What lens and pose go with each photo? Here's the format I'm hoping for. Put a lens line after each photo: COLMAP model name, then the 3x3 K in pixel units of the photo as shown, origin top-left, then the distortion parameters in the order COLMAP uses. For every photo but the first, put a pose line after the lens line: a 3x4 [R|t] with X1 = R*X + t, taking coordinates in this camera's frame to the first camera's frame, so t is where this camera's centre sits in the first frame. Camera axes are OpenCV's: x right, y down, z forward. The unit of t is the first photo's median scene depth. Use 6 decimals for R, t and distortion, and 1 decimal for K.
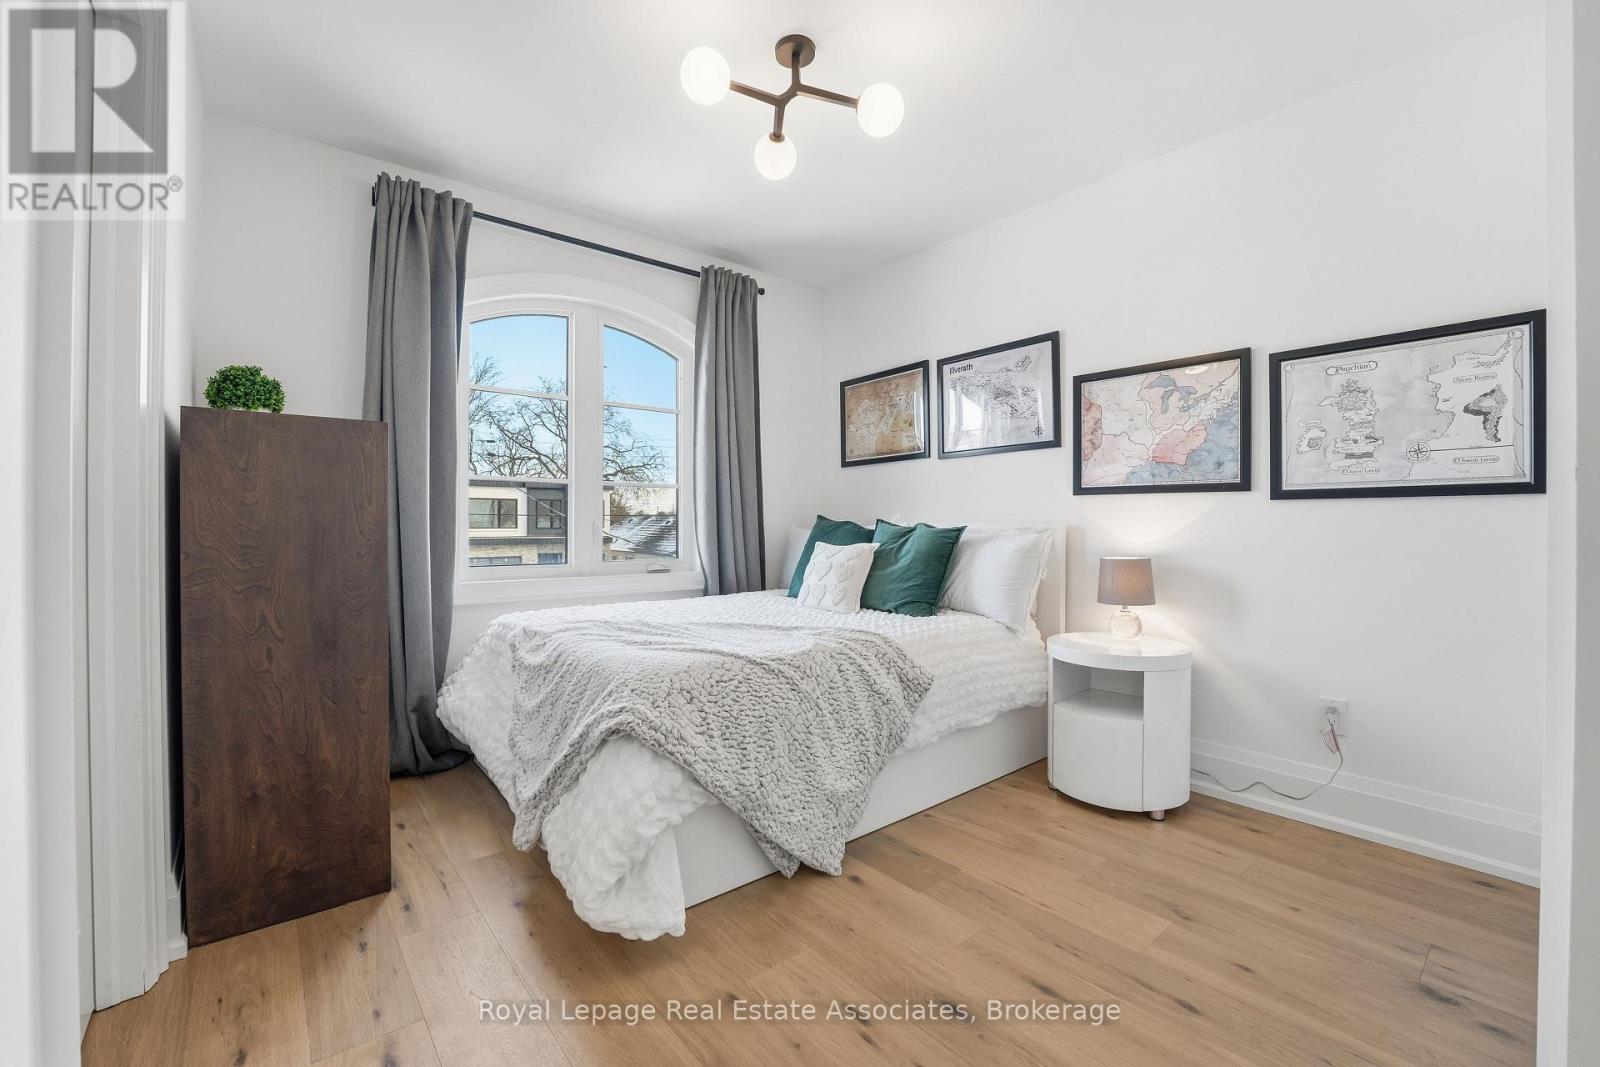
lens RADIAL K [[677.5, 0, 800.0], [0, 677.5, 533.5], [0, 0, 1]] dist [-0.023103, 0.000289]
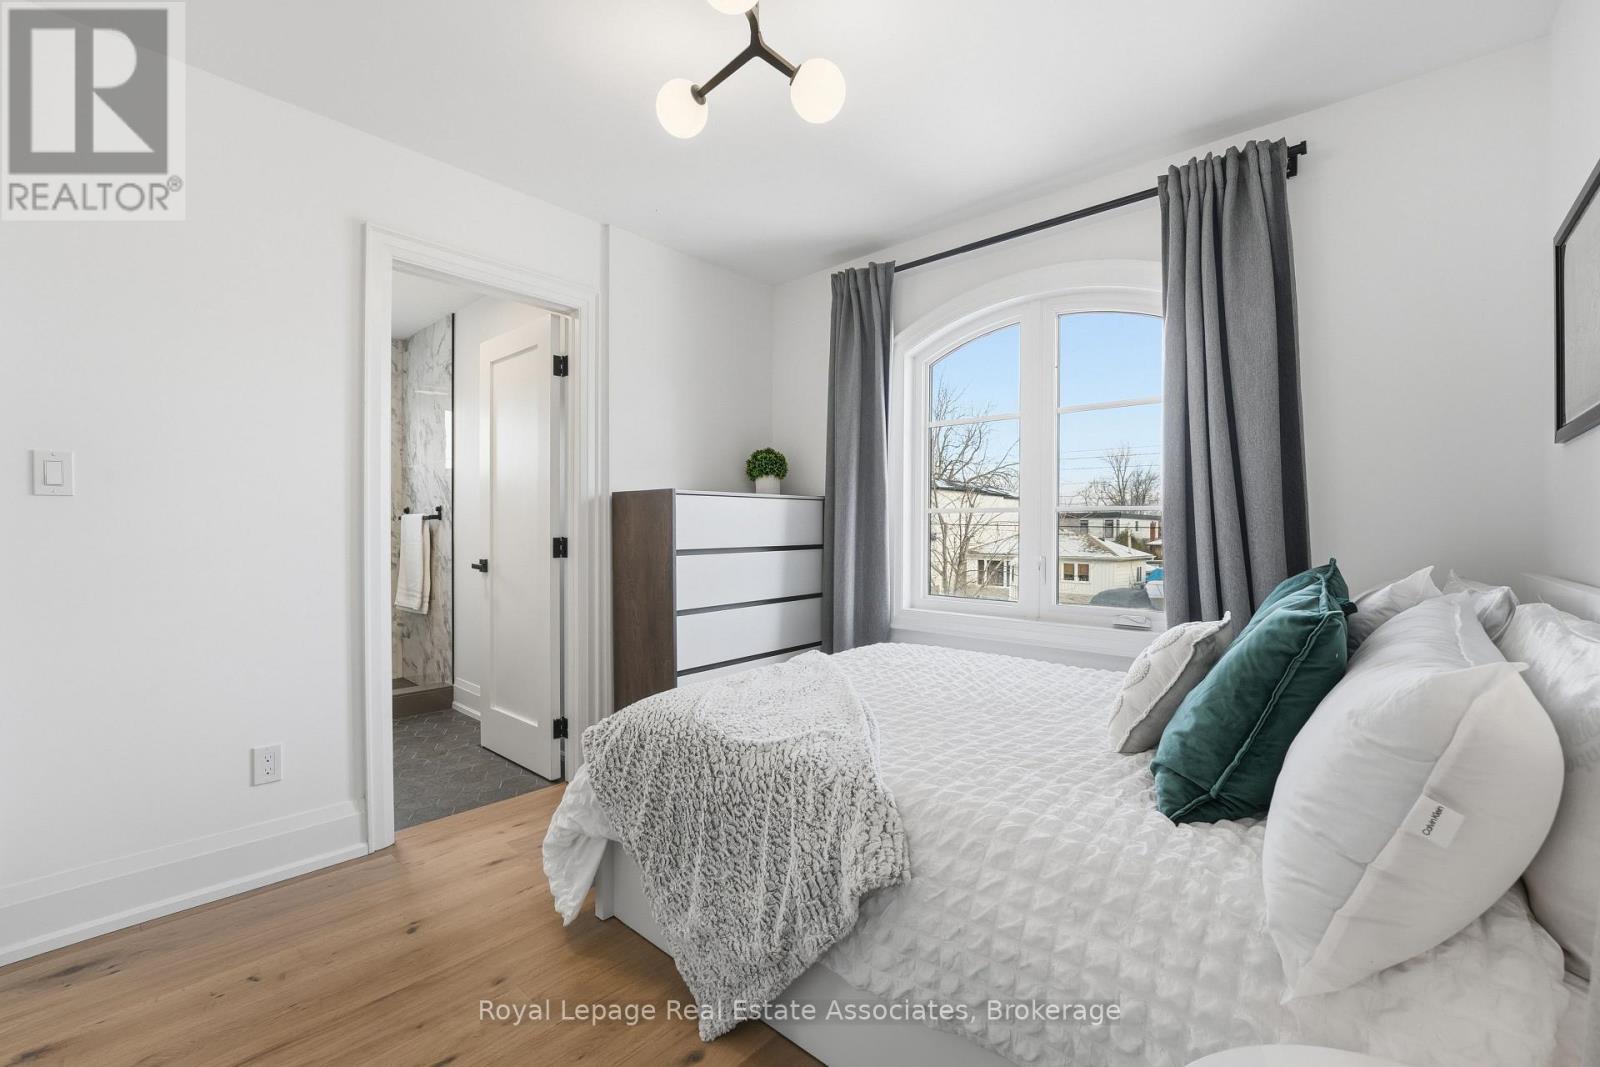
lens RADIAL K [[677.5, 0, 800.0], [0, 677.5, 533.5], [0, 0, 1]] dist [-0.023103, 0.000289]
pose [[0.151459, -0.001990, -0.988461, 0.568109], [-0.016458, 0.999854, -0.004535, -0.043994], [0.988326, 0.016955, 0.151404, 0.696661]]
